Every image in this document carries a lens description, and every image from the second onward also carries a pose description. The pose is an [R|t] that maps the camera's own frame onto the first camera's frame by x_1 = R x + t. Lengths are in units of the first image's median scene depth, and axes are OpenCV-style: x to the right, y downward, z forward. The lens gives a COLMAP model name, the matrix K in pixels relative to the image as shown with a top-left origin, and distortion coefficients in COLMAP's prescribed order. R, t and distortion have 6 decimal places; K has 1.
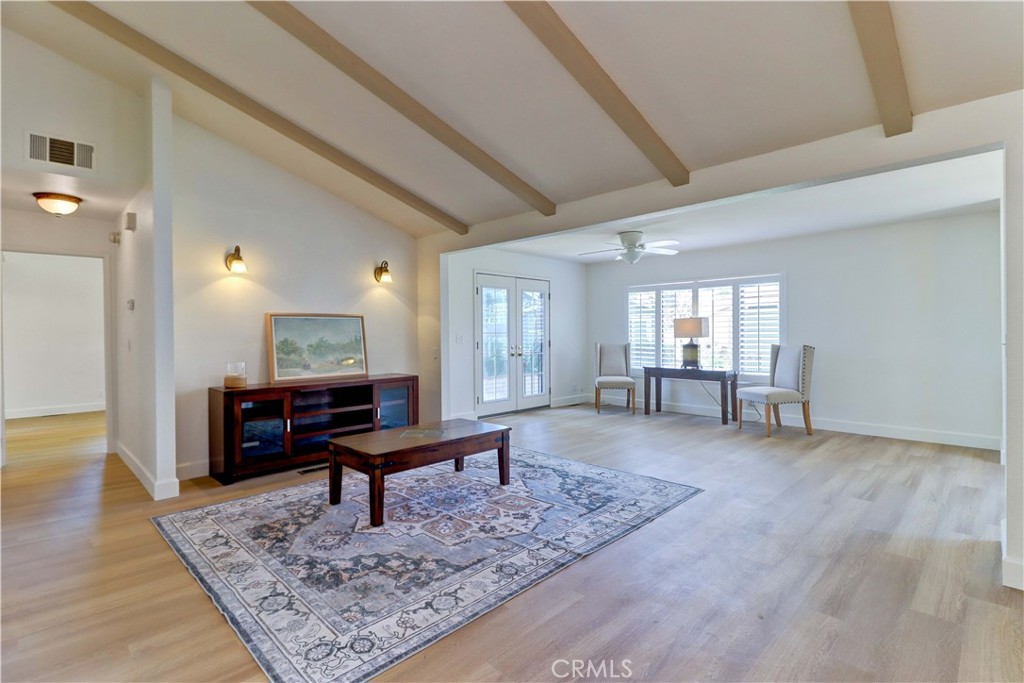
lens RADIAL K [[479.6, 0, 527.5], [0, 479.6, 335.7], [0, 0, 1]] dist [0.016025, -0.000522]
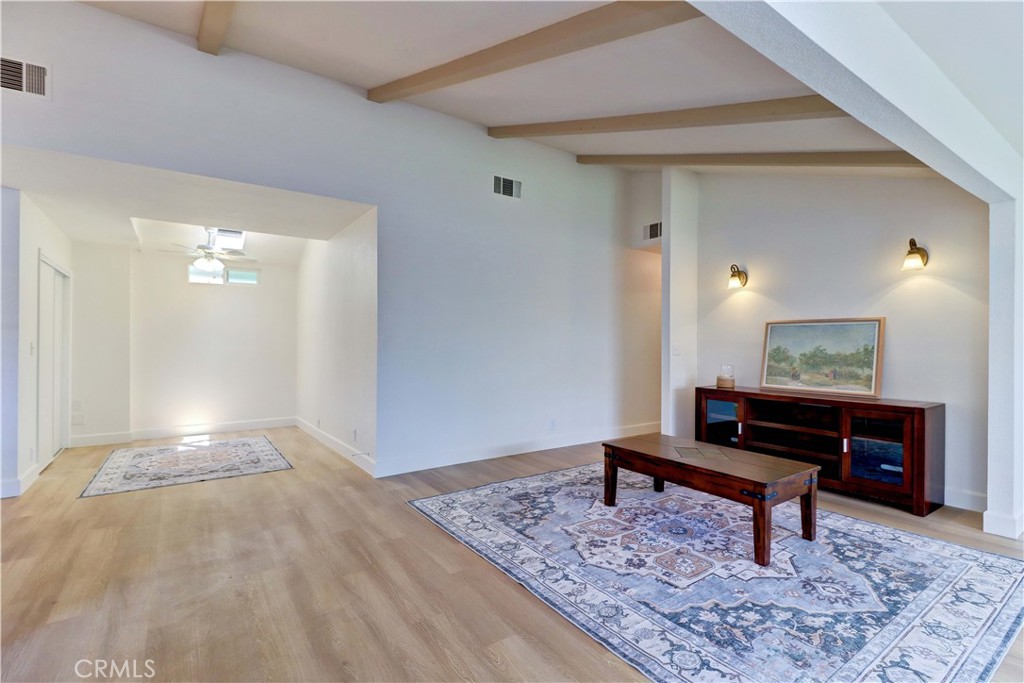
lens RADIAL K [[474.9, 0, 514.5], [0, 474.9, 329.5], [0, 0, 1]] dist [0.020659, -0.011105]
pose [[-0.190708, -0.022585, -0.981387, 0.794797], [-0.011880, 0.999715, -0.020698, -0.003179], [0.981575, 0.007712, -0.190922, 0.904766]]
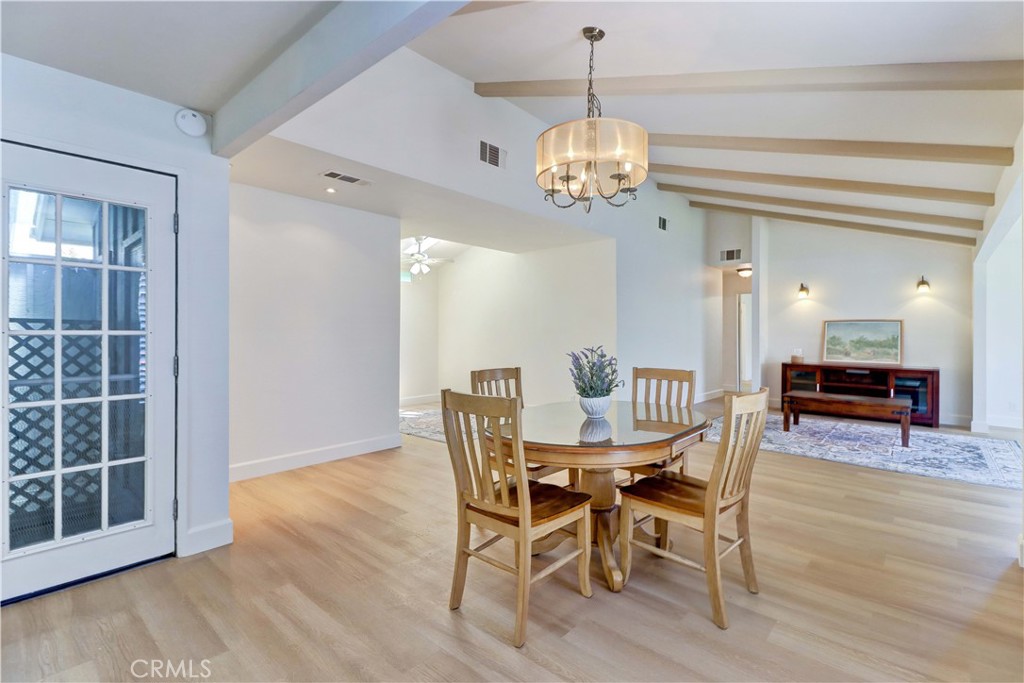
lens RADIAL K [[474.9, 0, 514.5], [0, 474.9, 329.5], [0, 0, 1]] dist [0.020659, -0.011105]
pose [[0.035795, 0.005301, -0.999345, 1.427176], [-0.014231, 0.999887, 0.004794, -0.010557], [0.999258, 0.014050, 0.035866, -0.144356]]
